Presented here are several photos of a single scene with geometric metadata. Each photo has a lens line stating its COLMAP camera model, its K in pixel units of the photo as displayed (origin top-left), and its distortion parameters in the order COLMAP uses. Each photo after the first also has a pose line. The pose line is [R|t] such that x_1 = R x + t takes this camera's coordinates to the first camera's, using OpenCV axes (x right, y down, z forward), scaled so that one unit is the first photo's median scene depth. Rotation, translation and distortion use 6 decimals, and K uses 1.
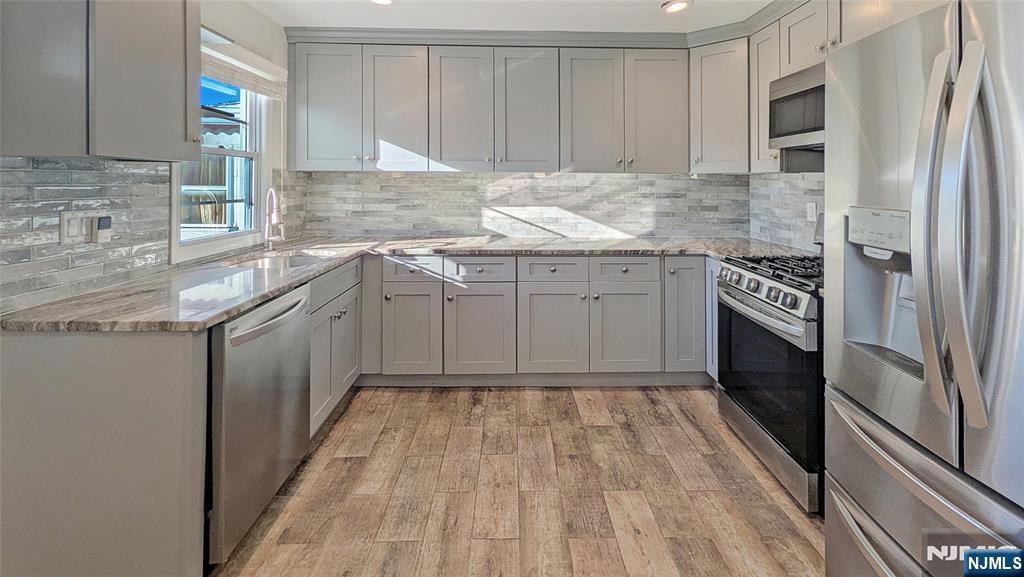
lens RADIAL K [[432.9, 0, 525.0], [0, 432.9, 172.7], [0, 0, 1]] dist [-0.001028, -0.000042]
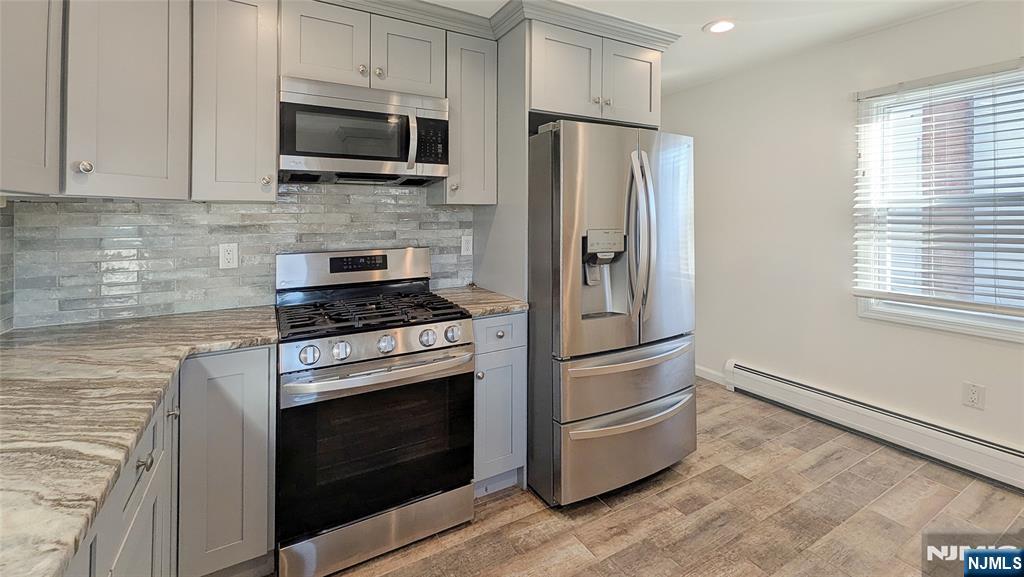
lens RADIAL K [[420.0, 0, 511.7], [0, 420.0, 215.3], [0, 0, 1]] dist [0.000066, -0.000004]
pose [[-0.457309, 0.005774, 0.889289, -0.208647], [-0.013771, 0.999813, -0.013573, 0.023314], [-0.889201, -0.018453, -0.457144, 0.884699]]
